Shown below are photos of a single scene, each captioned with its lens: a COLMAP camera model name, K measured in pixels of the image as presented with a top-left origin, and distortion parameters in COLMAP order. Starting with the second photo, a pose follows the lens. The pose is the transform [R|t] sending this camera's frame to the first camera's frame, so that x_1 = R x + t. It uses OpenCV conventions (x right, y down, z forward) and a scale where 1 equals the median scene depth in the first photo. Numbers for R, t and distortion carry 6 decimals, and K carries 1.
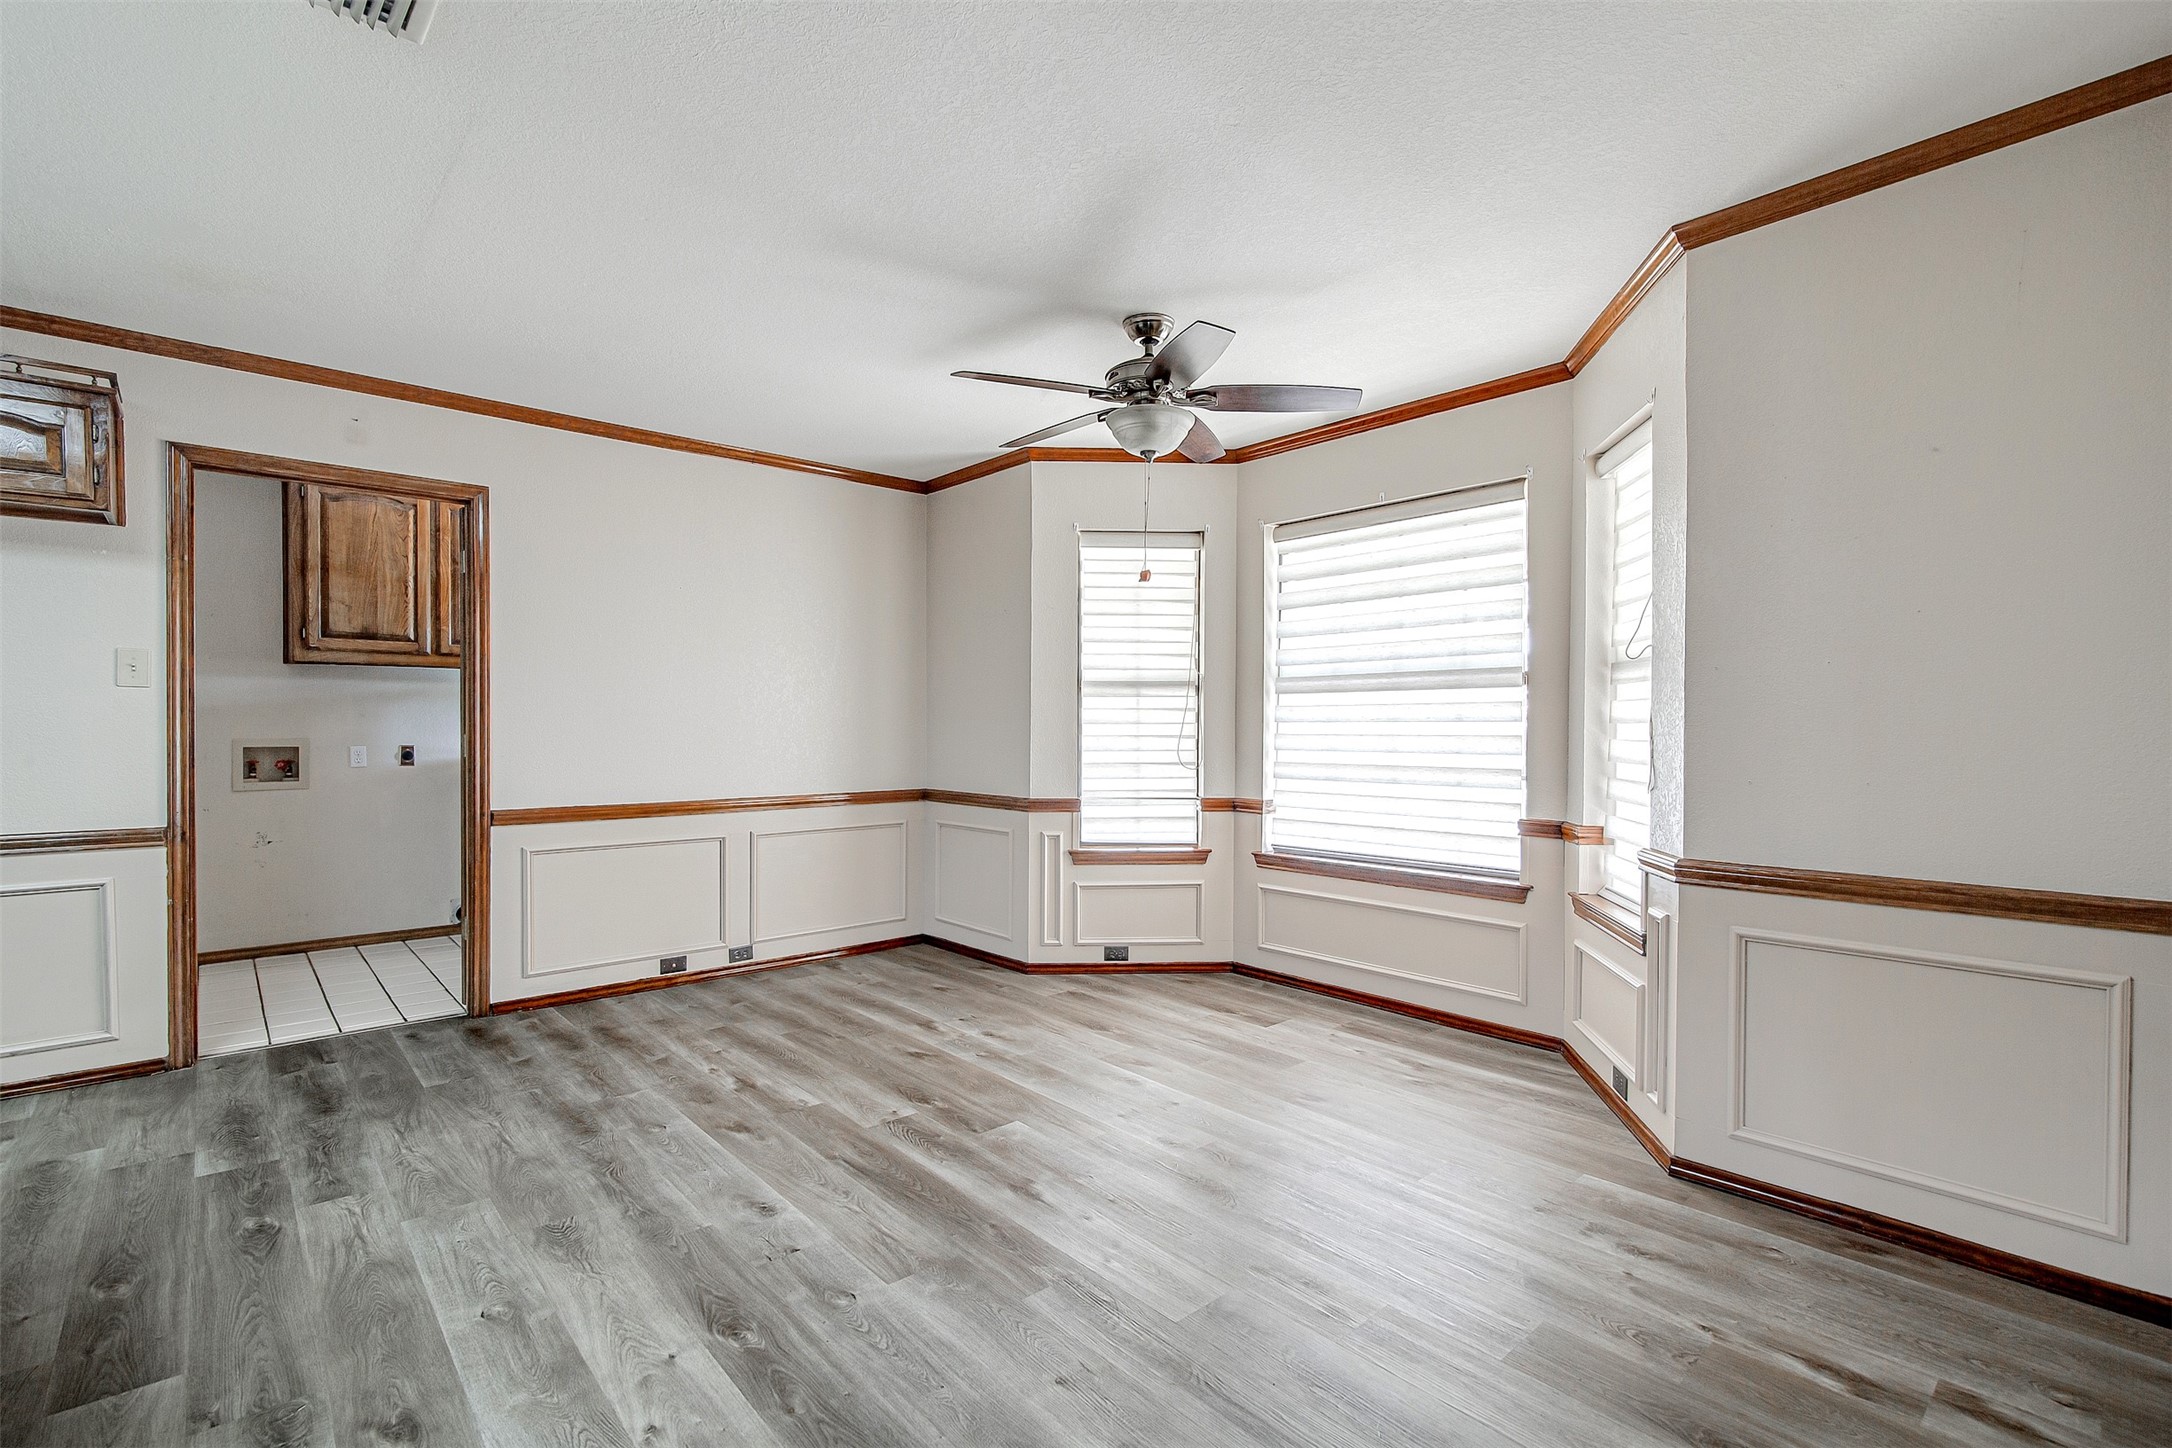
lens RADIAL K [[1025.8, 0, 1092.9], [0, 1025.8, 739.9], [0, 0, 1]] dist [-0.000381, -0.000377]
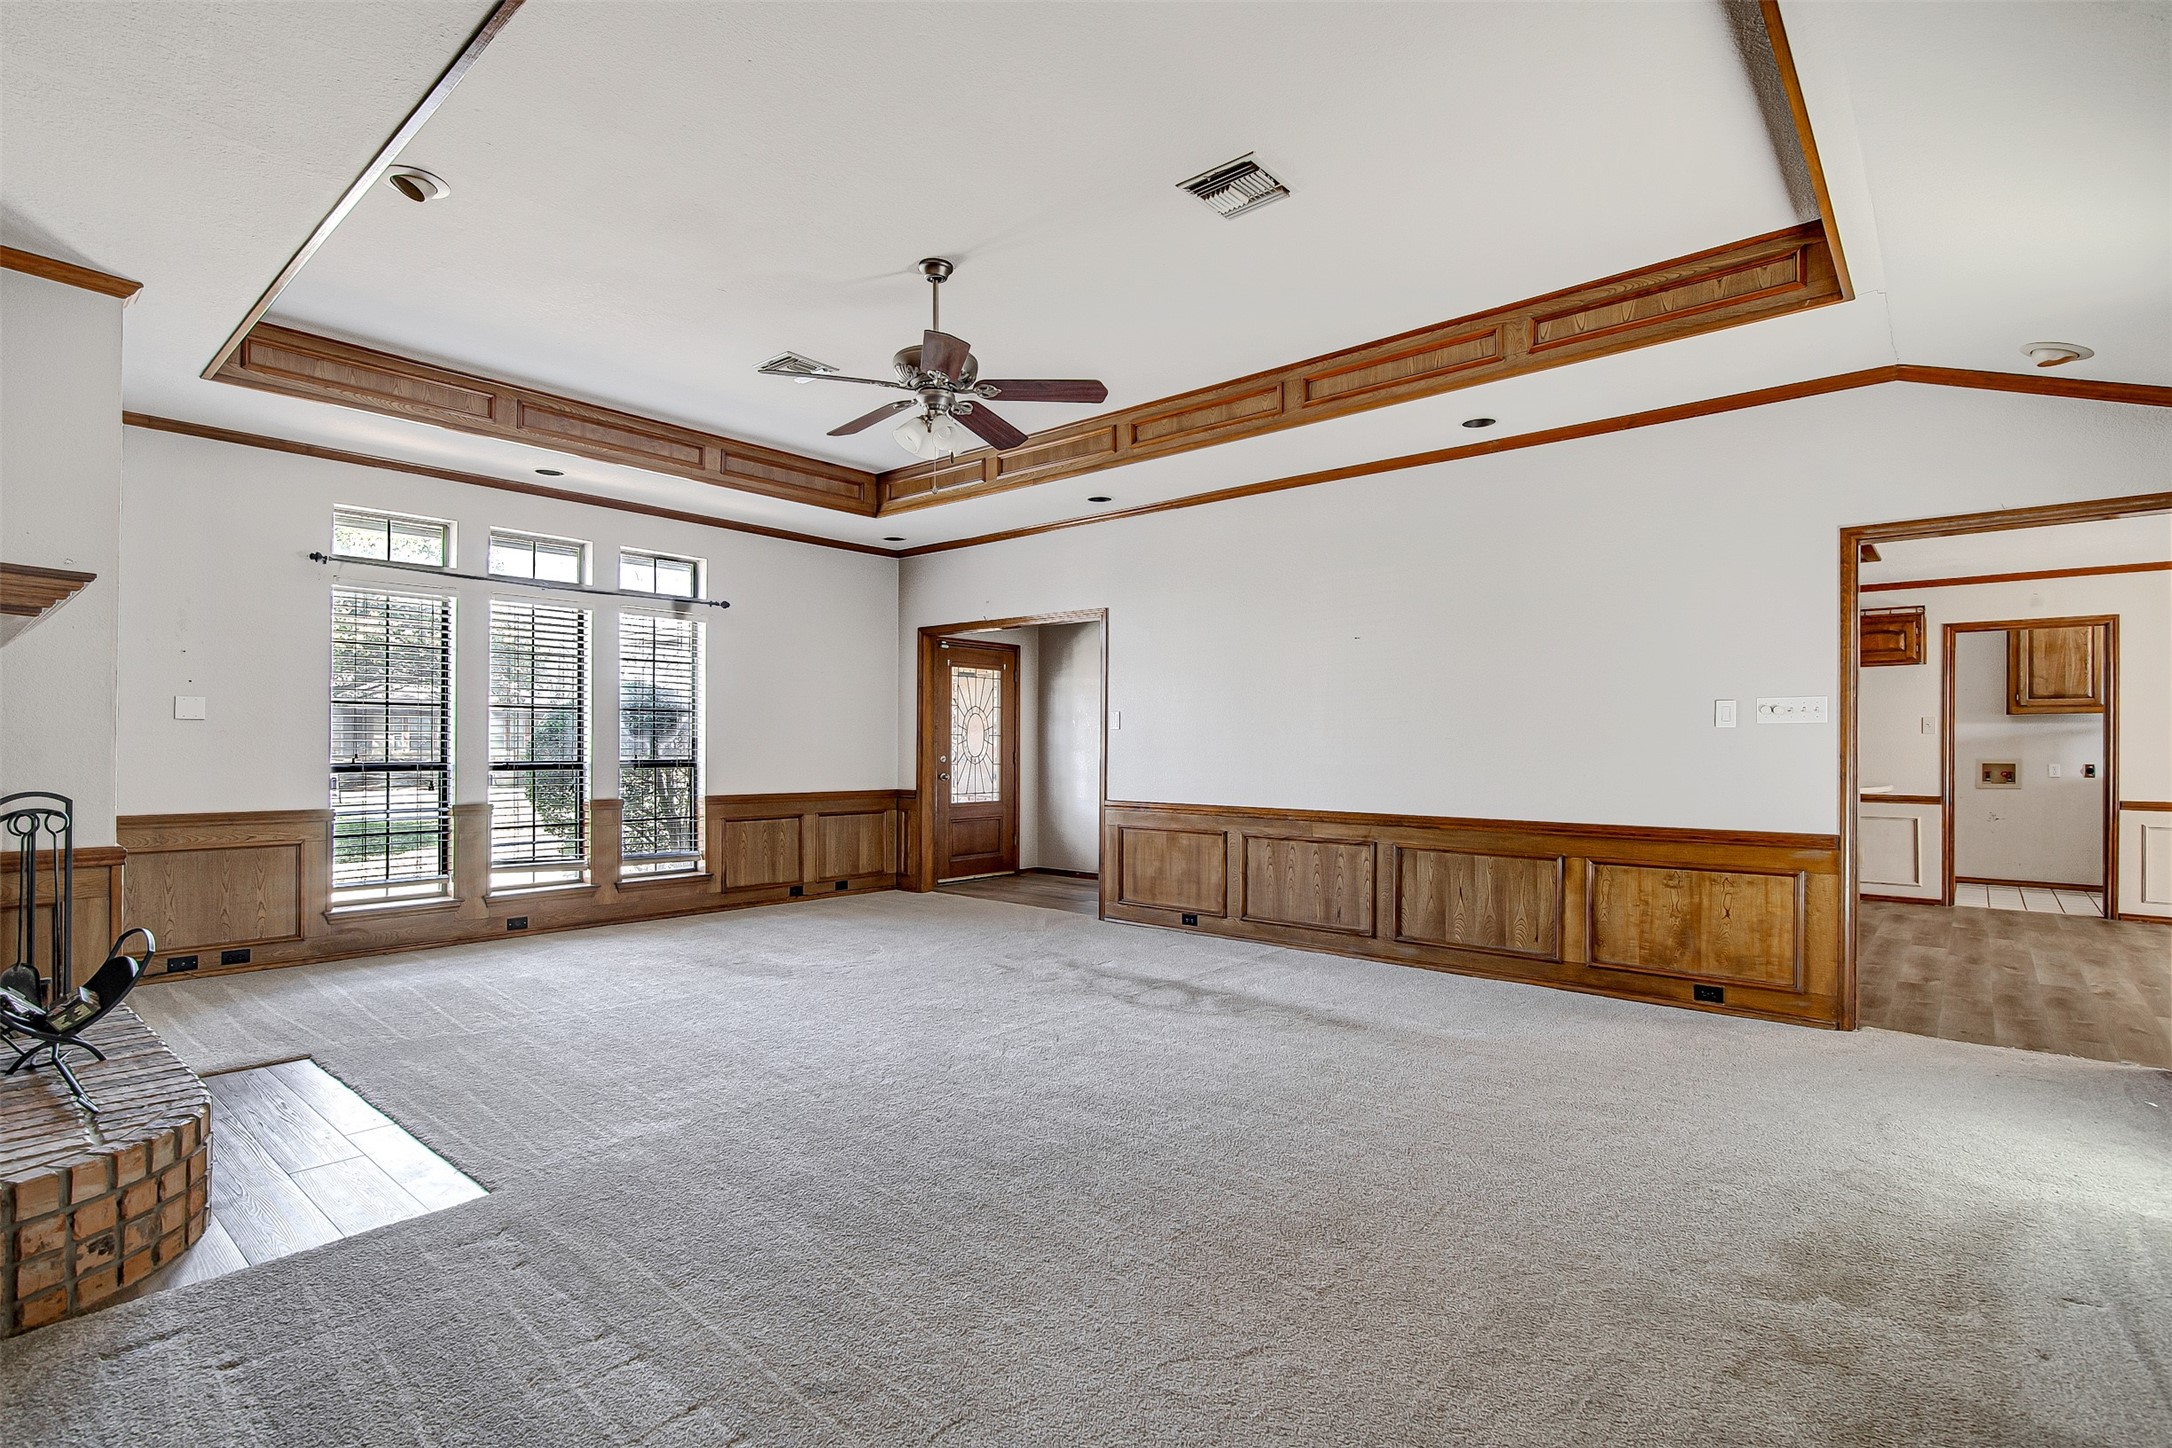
lens RADIAL K [[1025.8, 0, 1092.9], [0, 1025.8, 739.9], [0, 0, 1]] dist [-0.000381, -0.000377]
pose [[0.147627, -0.005719, -0.989027, 0.831465], [-0.014692, 0.999860, -0.007975, 0.004751], [0.988934, 0.015708, 0.147523, -0.930747]]
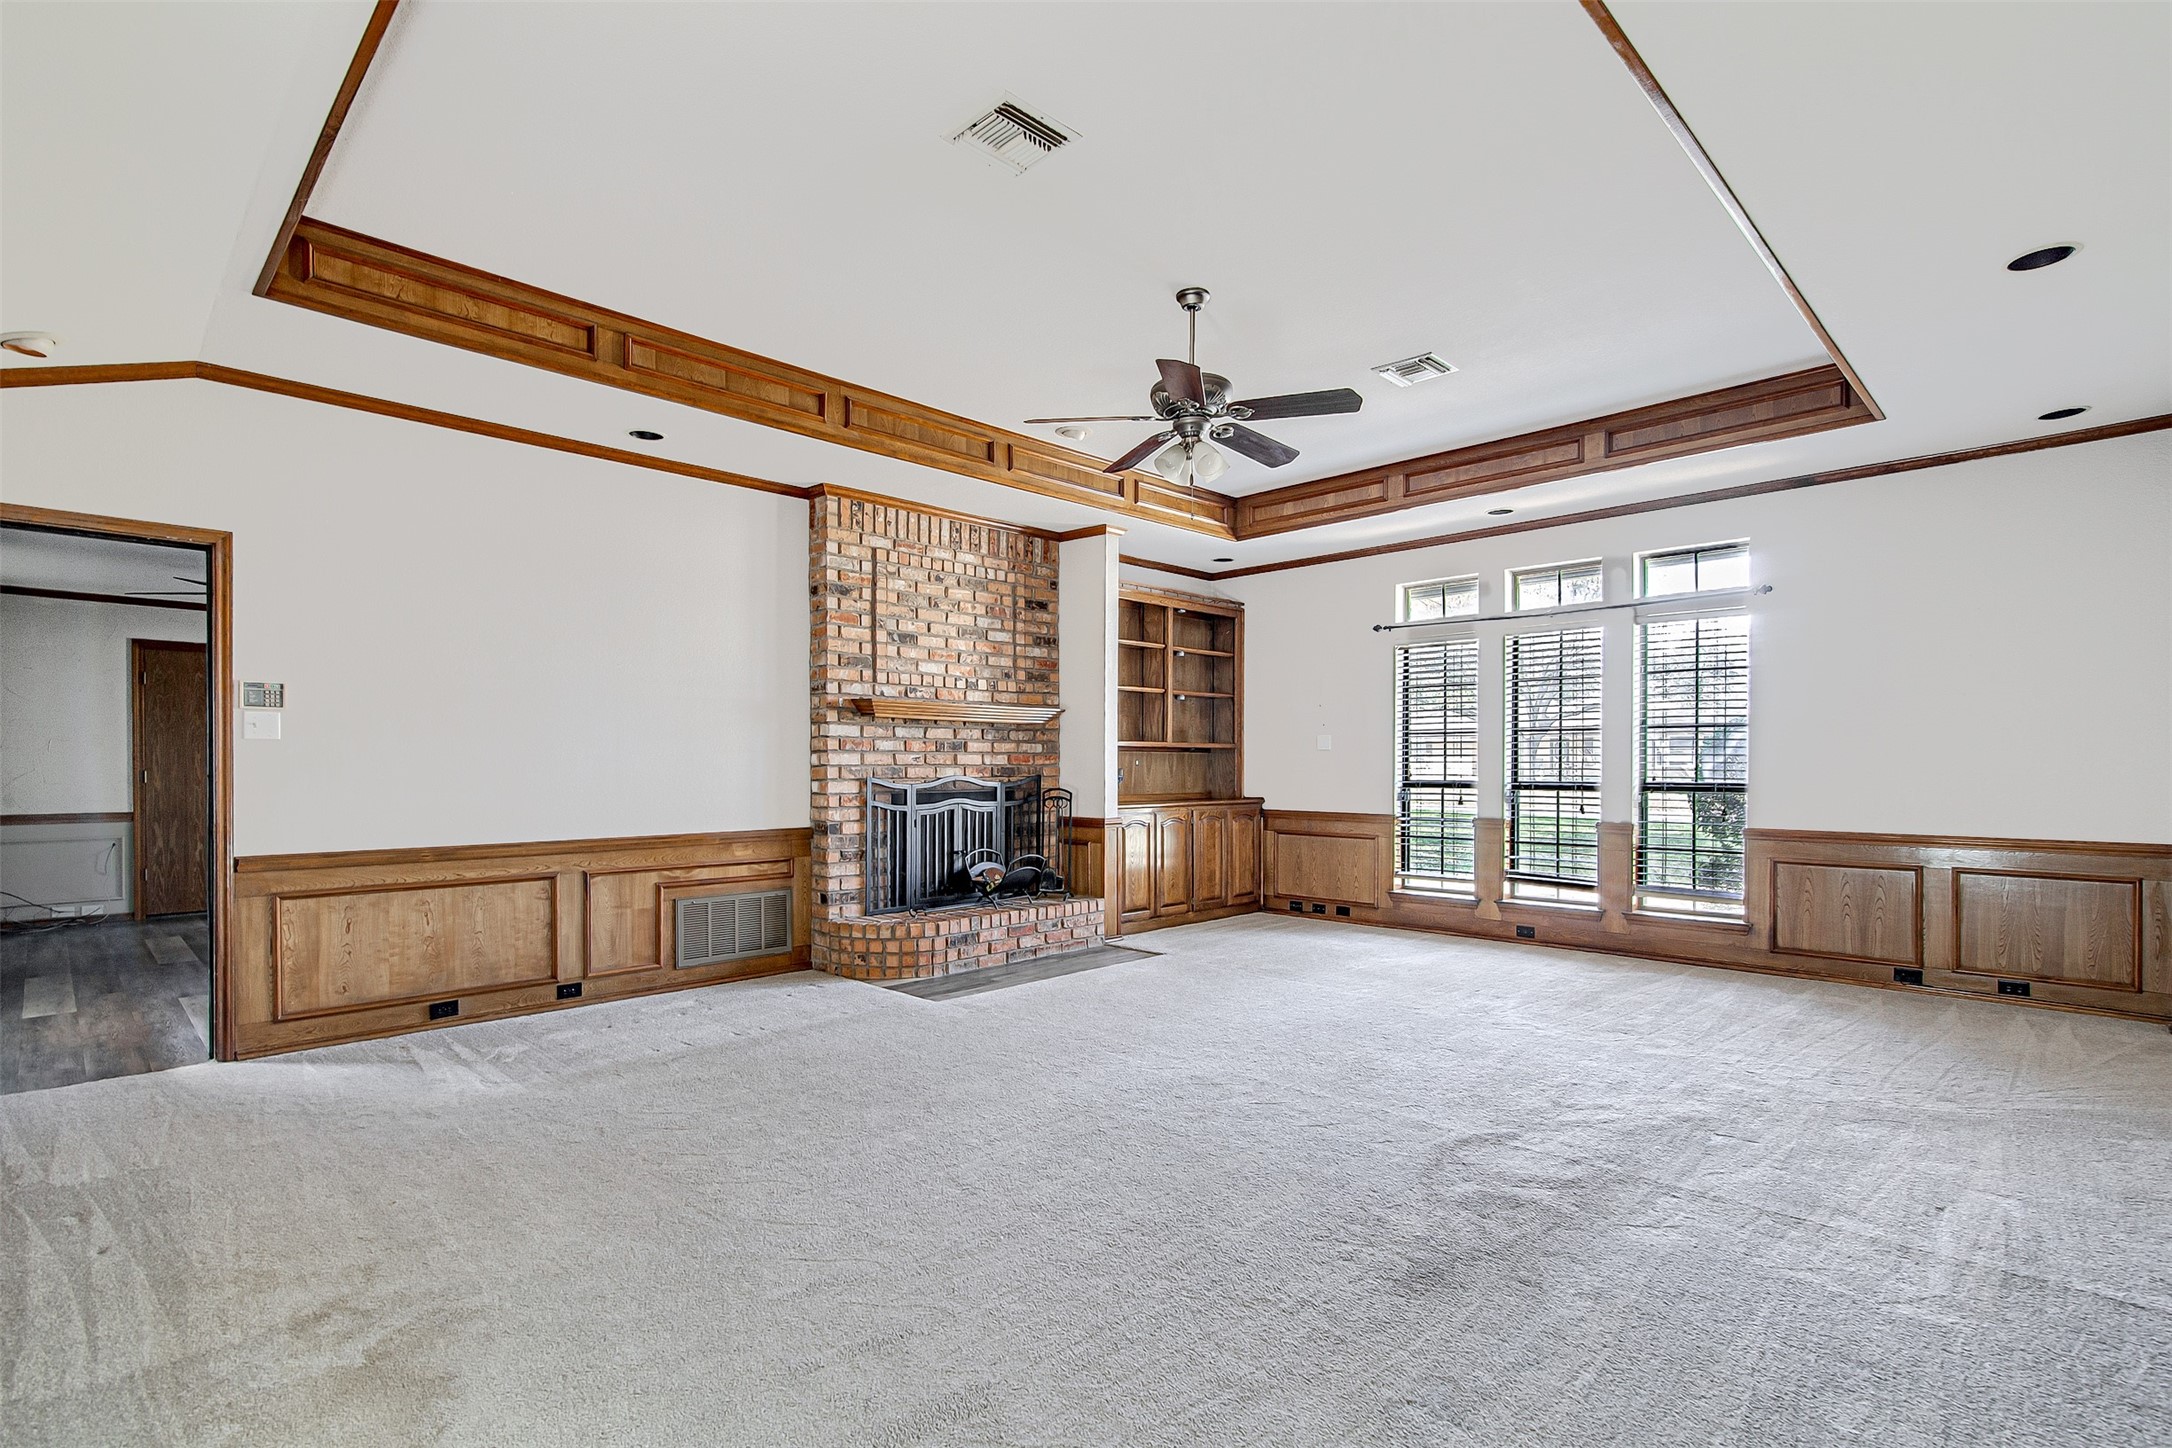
lens RADIAL K [[1046.2, 0, 1080.3], [0, 1046.2, 765.1], [0, 0, 1]] dist [0.000331, 0.000037]
pose [[-0.997399, -0.003051, -0.072017, -0.623648], [-0.003605, 0.999965, 0.007564, -0.001864], [0.071992, 0.007804, -0.997375, 0.883985]]
